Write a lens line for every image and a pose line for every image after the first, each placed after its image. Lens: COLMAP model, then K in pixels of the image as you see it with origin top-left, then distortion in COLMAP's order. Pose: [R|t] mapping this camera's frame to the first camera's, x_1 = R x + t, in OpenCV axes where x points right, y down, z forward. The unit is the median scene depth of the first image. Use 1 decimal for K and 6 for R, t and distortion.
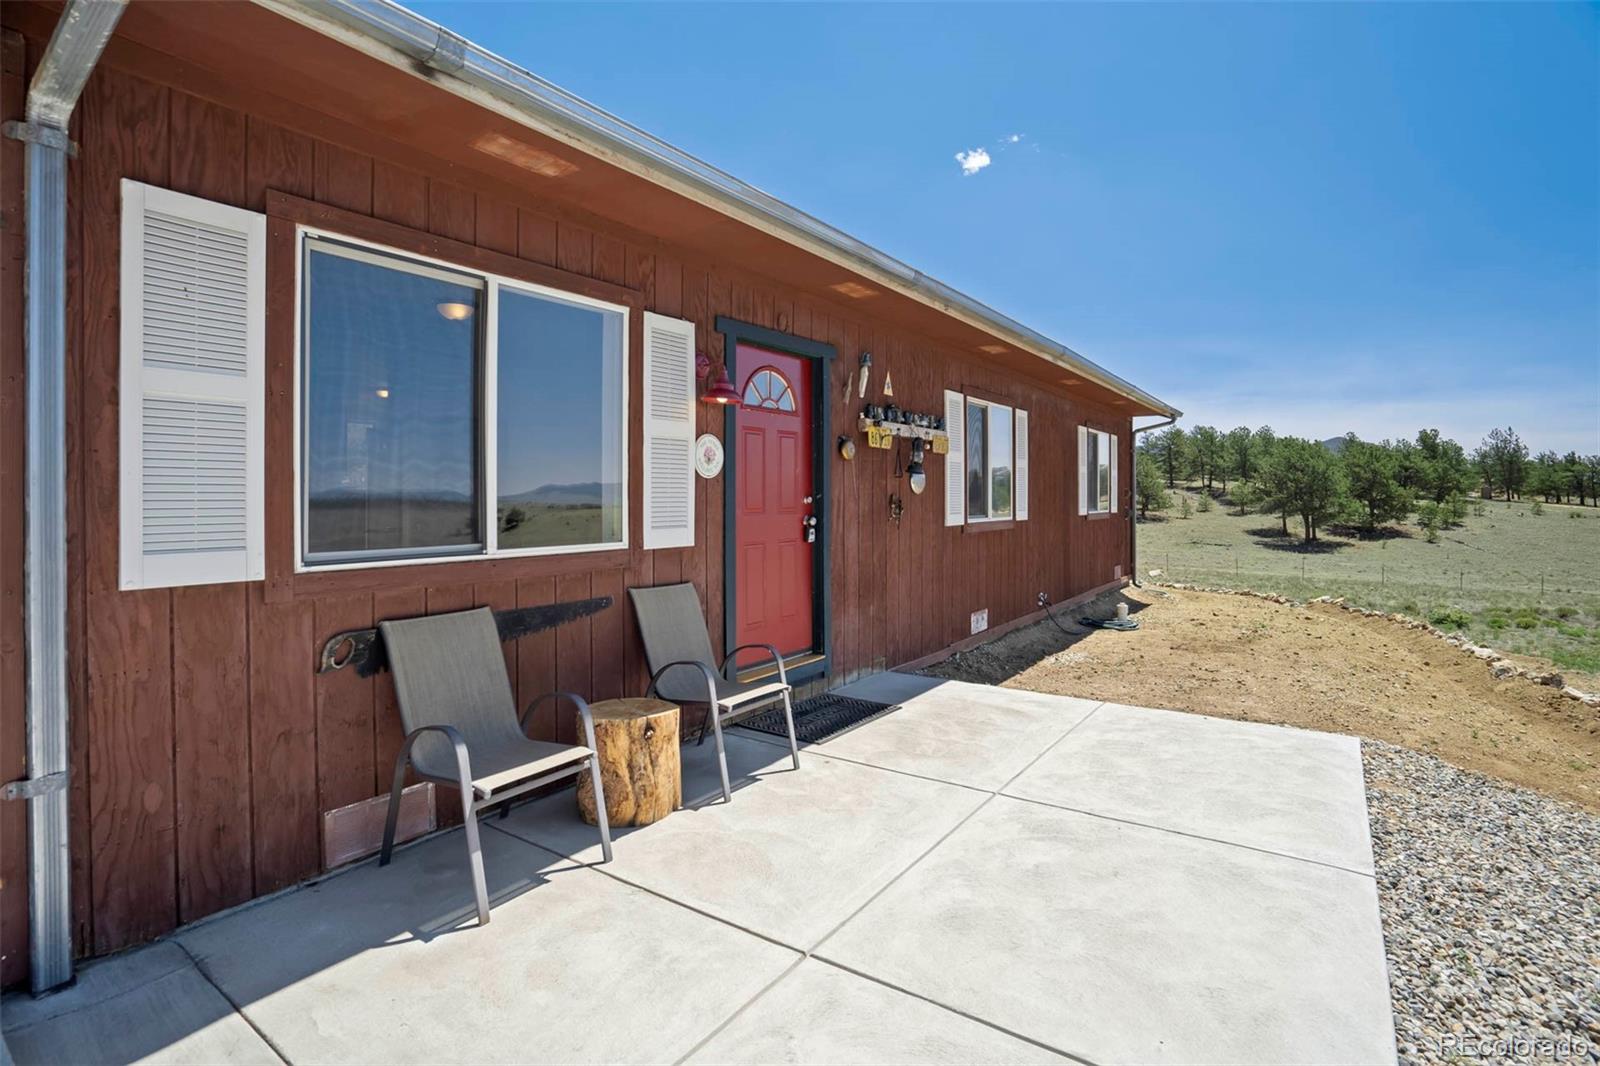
lens RADIAL K [[757.6, 0, 792.3], [0, 757.6, 514.3], [0, 0, 1]] dist [-0.054269, 0.019489]
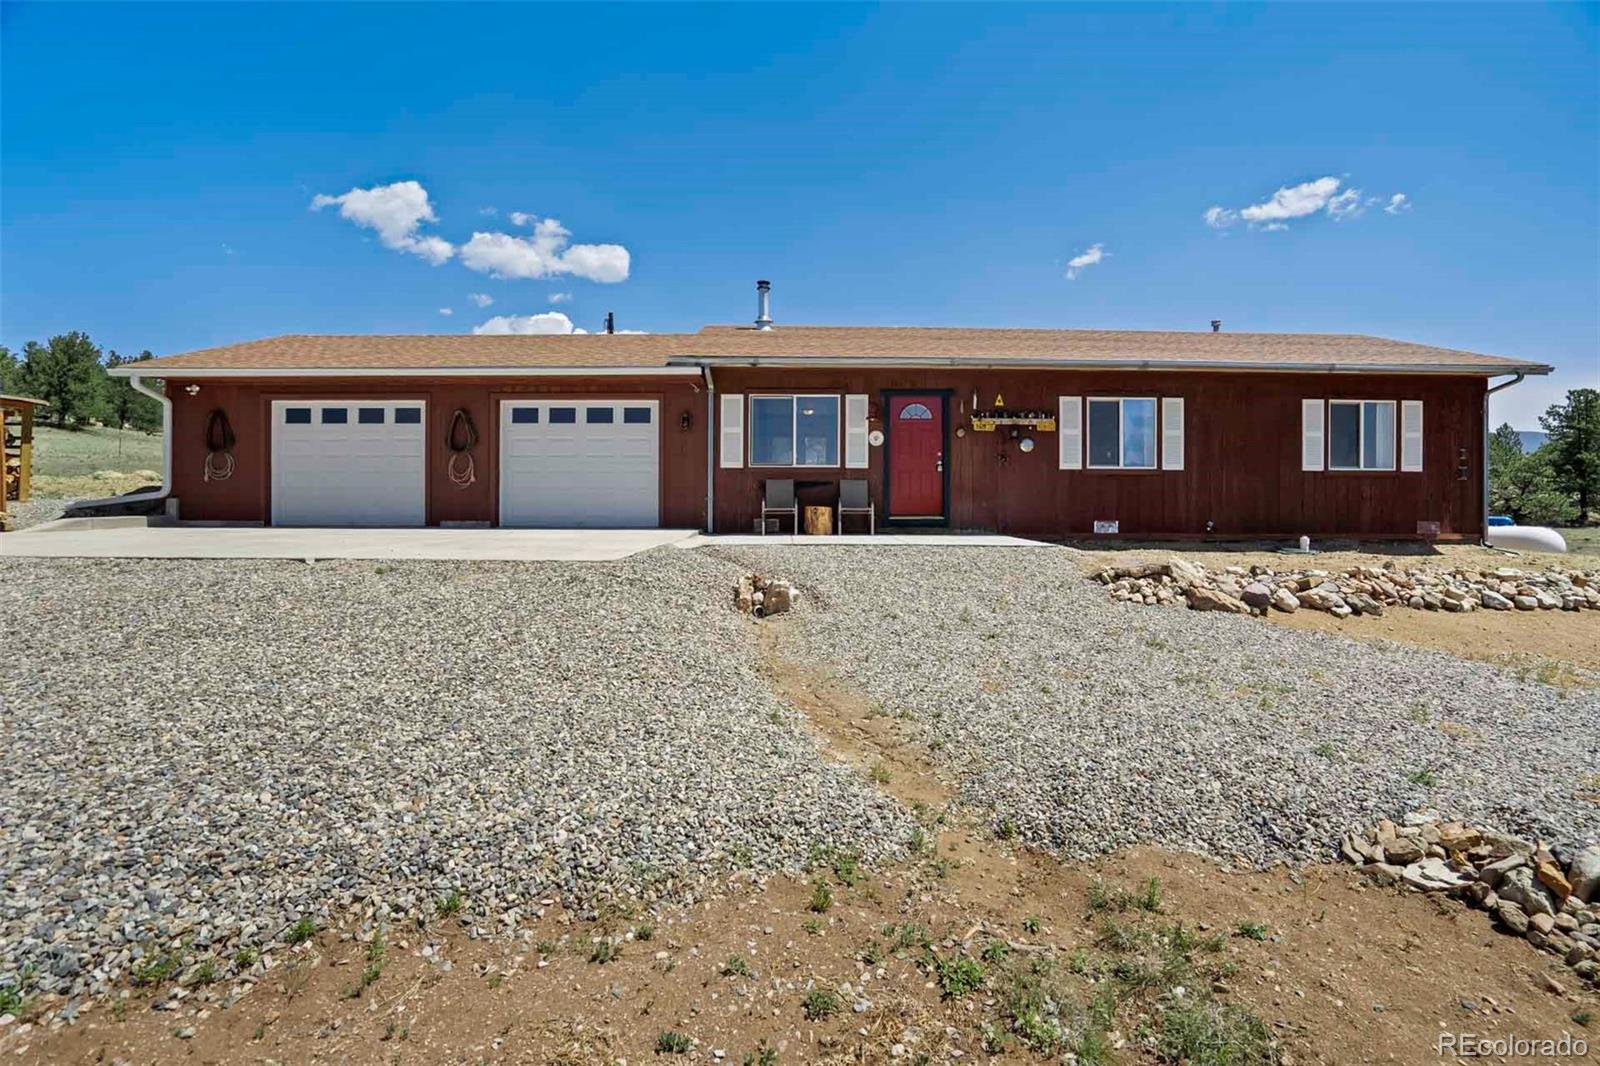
lens RADIAL K [[701.4, 0, 795.5], [0, 701.4, 479.3], [0, 0, 1]] dist [-0.054266, 0.027860]
pose [[0.589735, 0.016190, -0.807434, 1.539024], [-0.024209, 0.999704, 0.002363, 0.067553], [0.807234, 0.018153, 0.589953, -0.698509]]
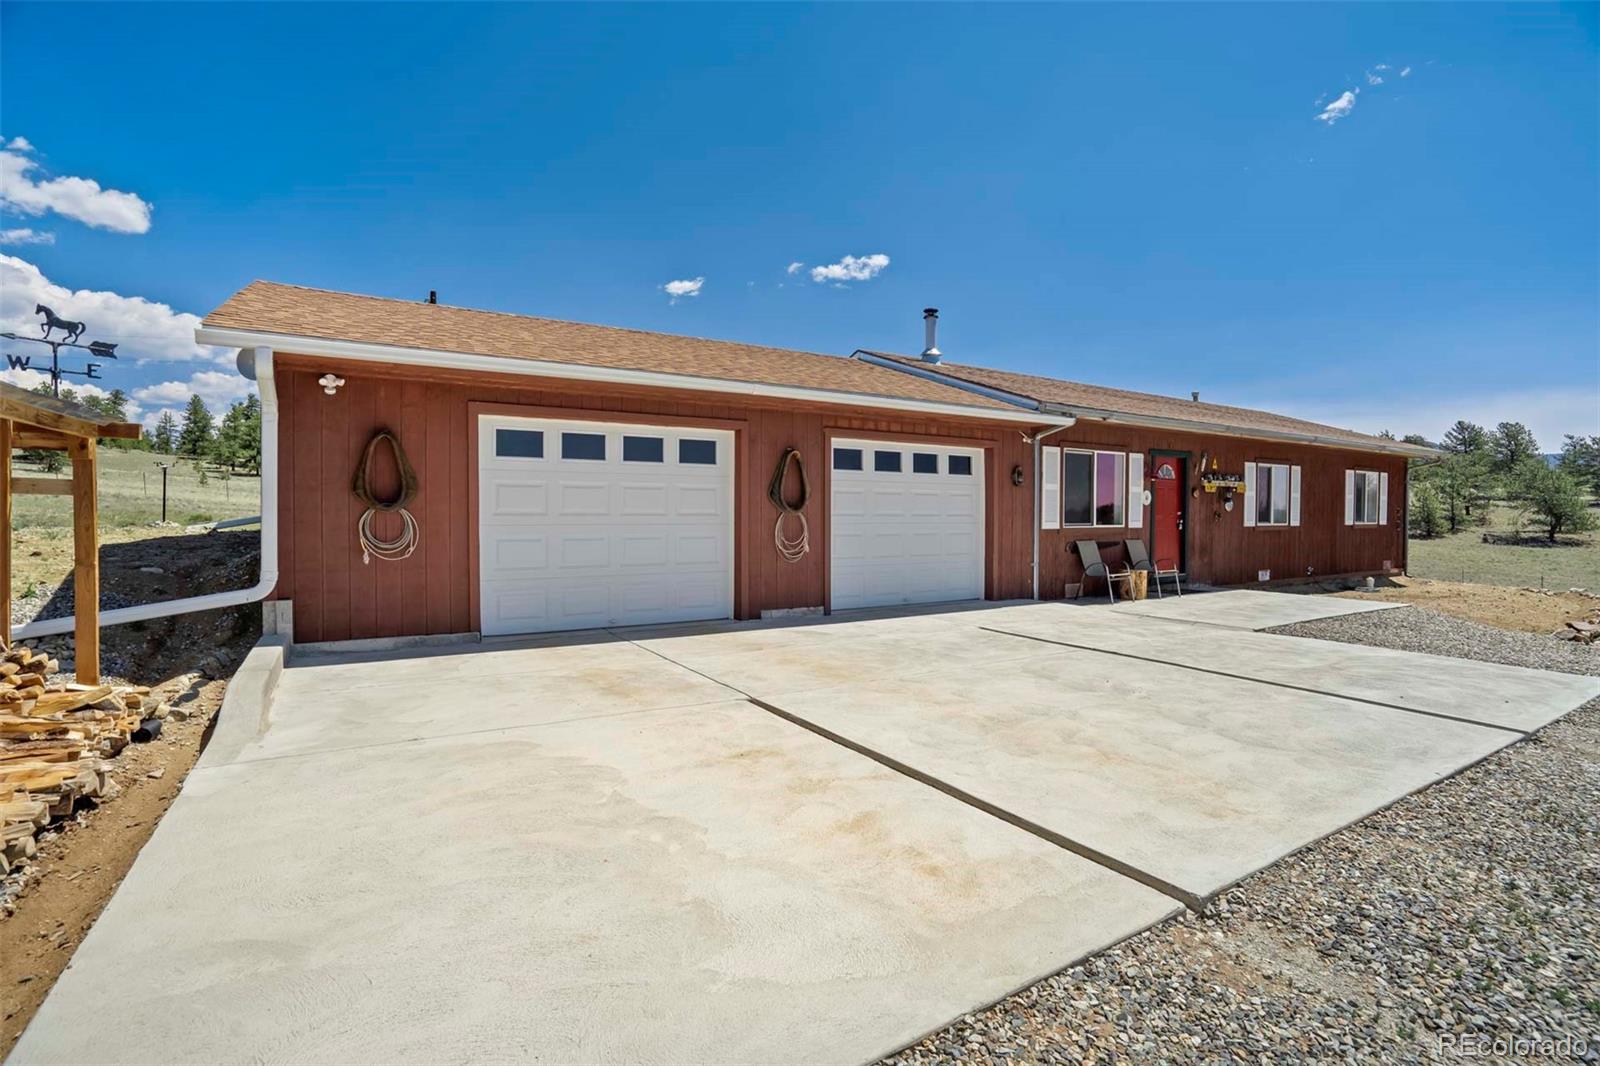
lens RADIAL K [[757.6, 0, 792.3], [0, 757.6, 514.3], [0, 0, 1]] dist [-0.054269, 0.019489]
pose [[0.924530, 0.016504, -0.380751, -0.219569], [-0.022125, 0.999701, -0.010390, 0.039557], [0.380466, 0.018030, 0.924619, -1.780842]]
